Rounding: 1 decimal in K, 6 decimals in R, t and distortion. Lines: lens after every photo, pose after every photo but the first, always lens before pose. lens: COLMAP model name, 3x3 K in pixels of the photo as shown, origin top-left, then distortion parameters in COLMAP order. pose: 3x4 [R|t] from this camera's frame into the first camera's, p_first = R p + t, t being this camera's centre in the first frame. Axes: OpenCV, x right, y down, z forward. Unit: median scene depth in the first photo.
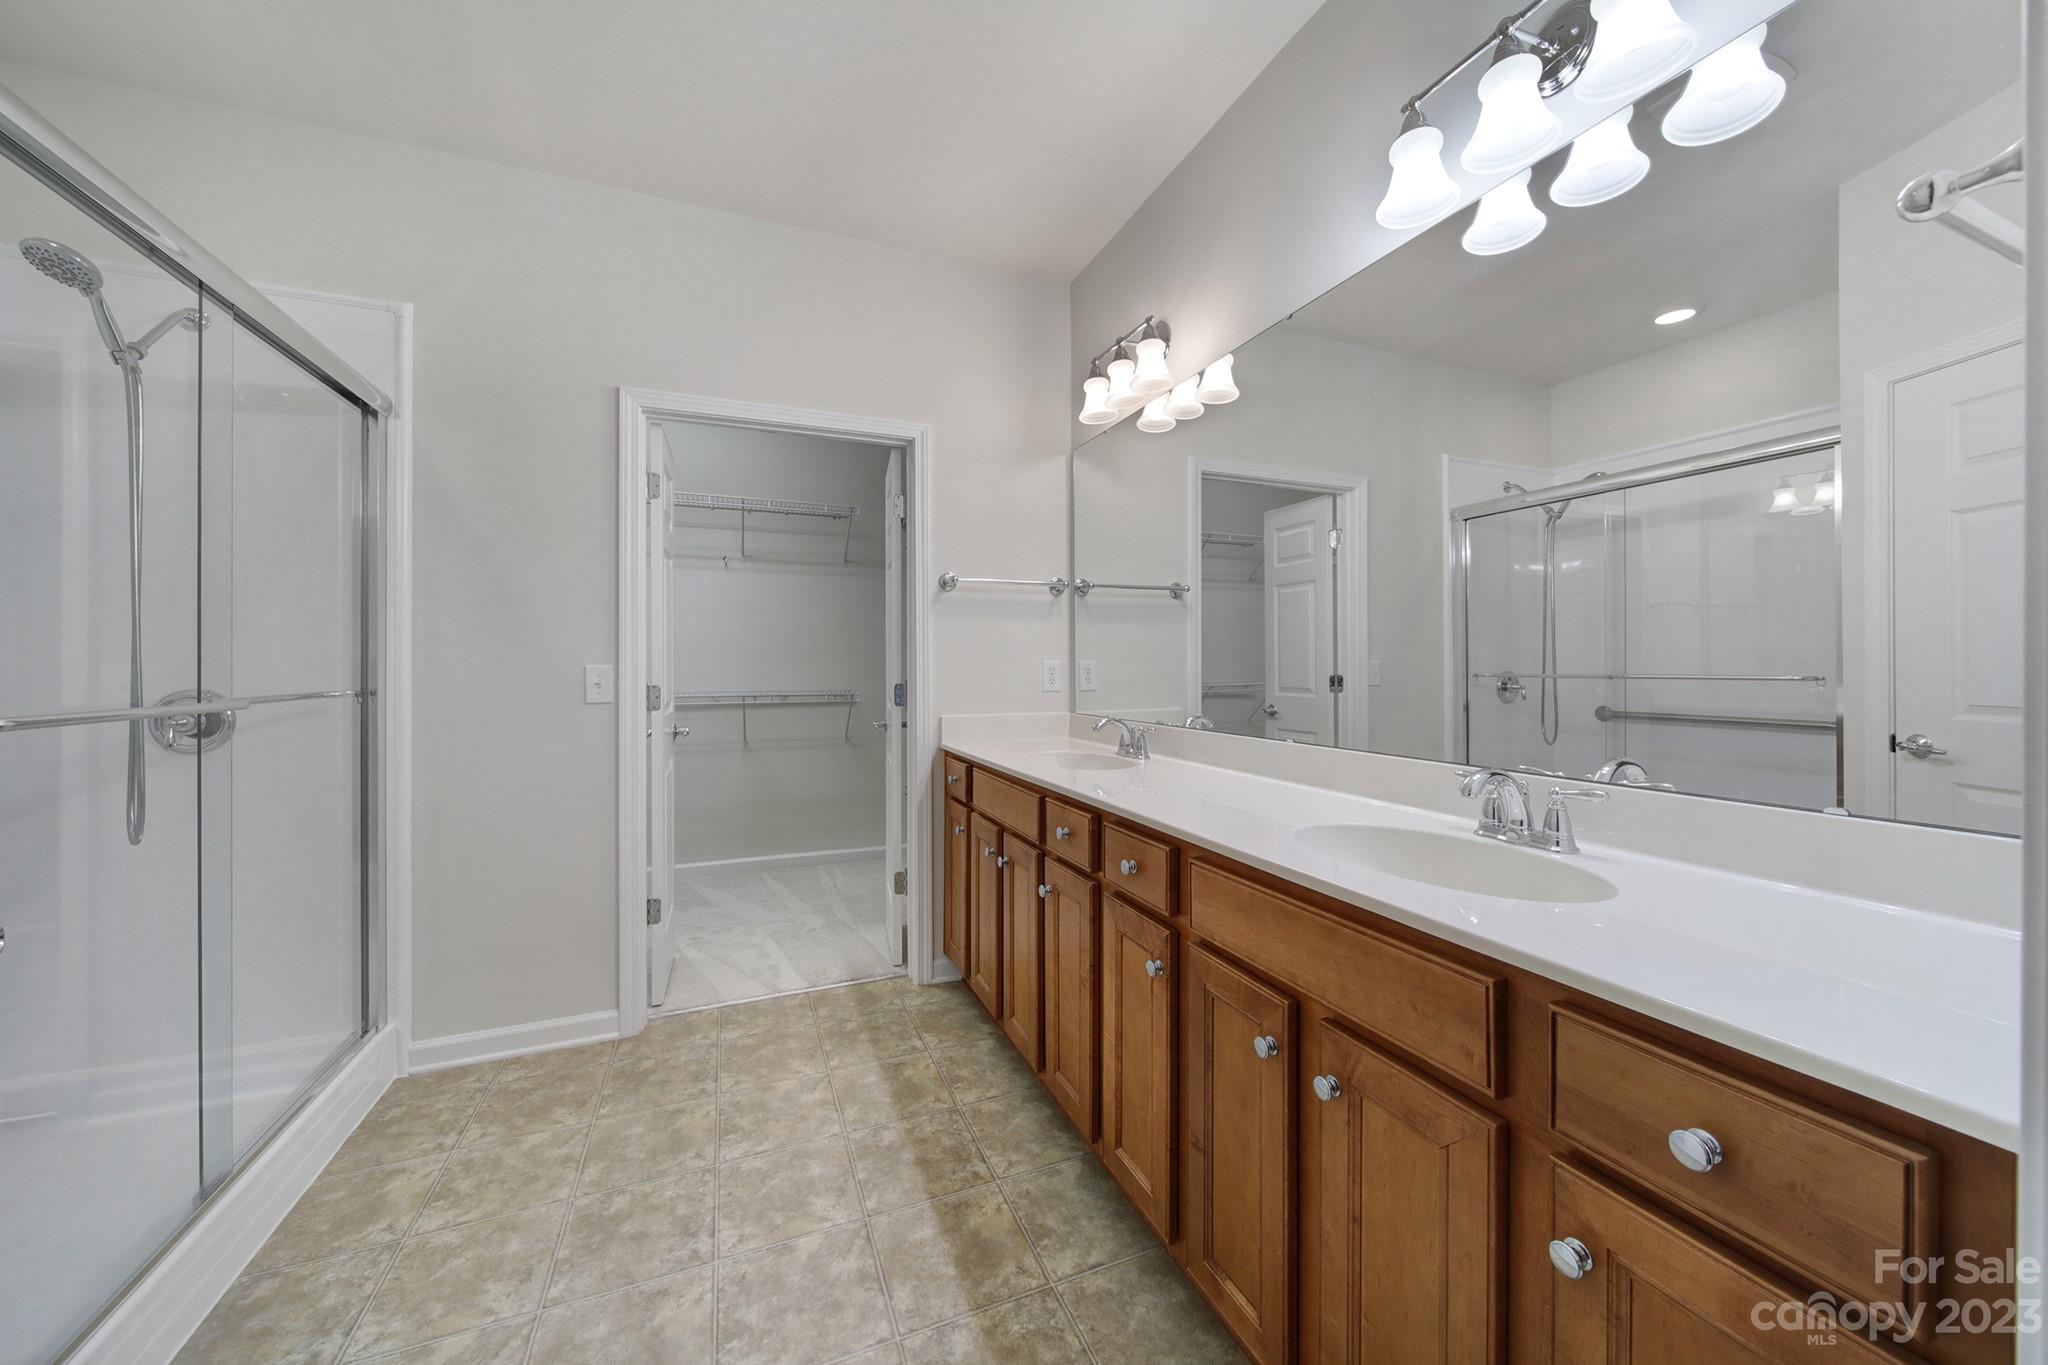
lens RADIAL K [[728.3, 0, 1016.2], [0, 728.3, 675.2], [0, 0, 1]] dist [-0.000115, -0.000239]
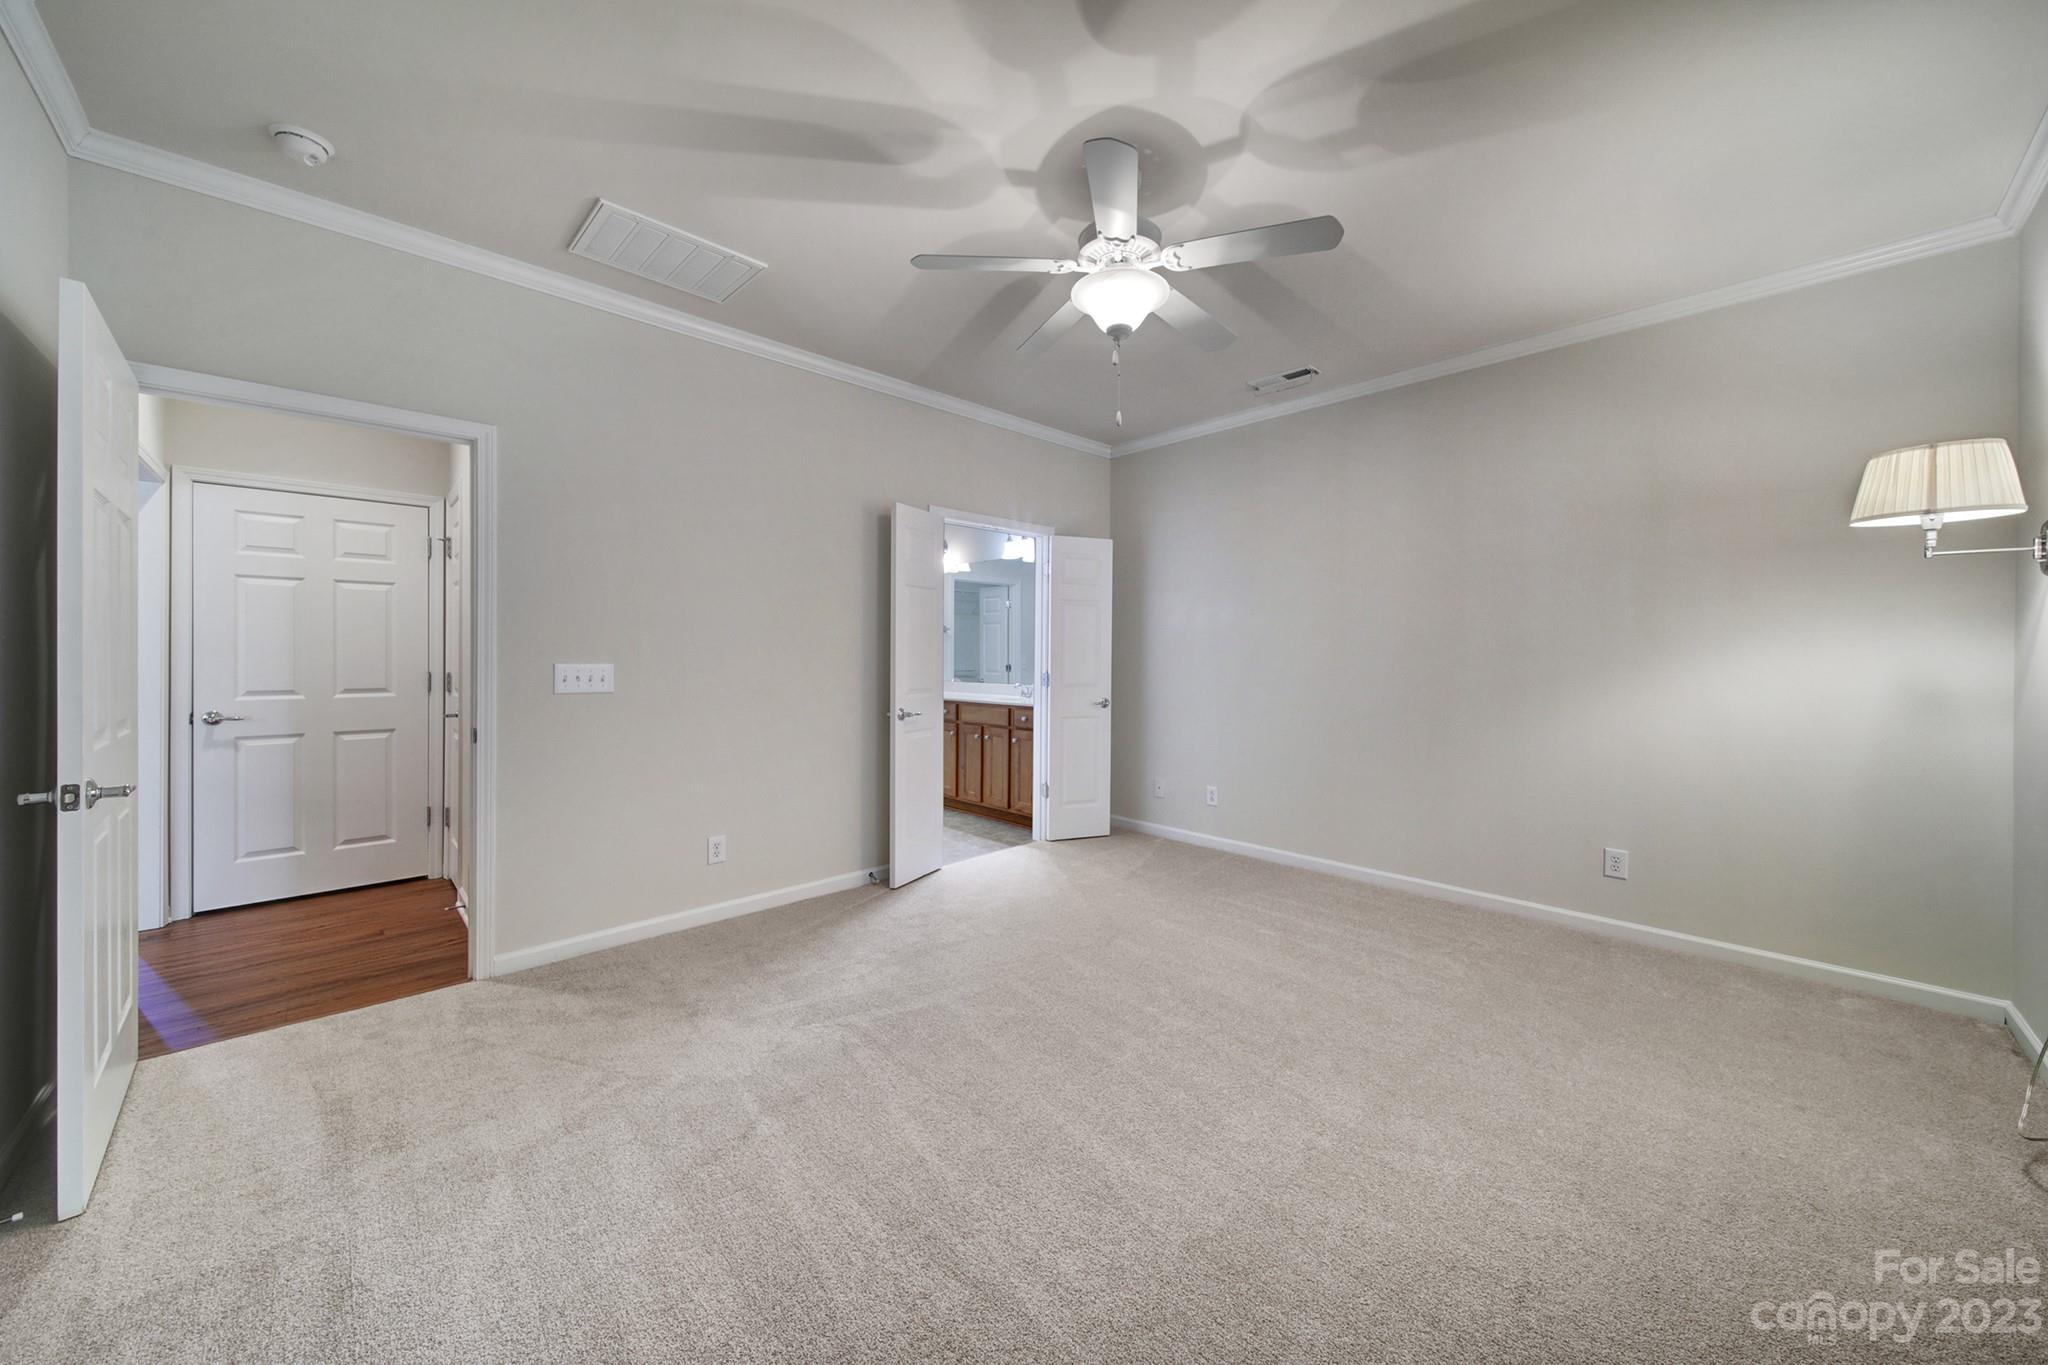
lens RADIAL K [[712.3, 0, 1016.9], [0, 712.3, 668.5], [0, 0, 1]] dist [0.000281, -0.000017]
pose [[0.929738, 0.002788, 0.368211, -1.054983], [-0.005223, 0.999971, 0.005617, 0.000955], [-0.368185, -0.007146, 0.929725, -3.193924]]
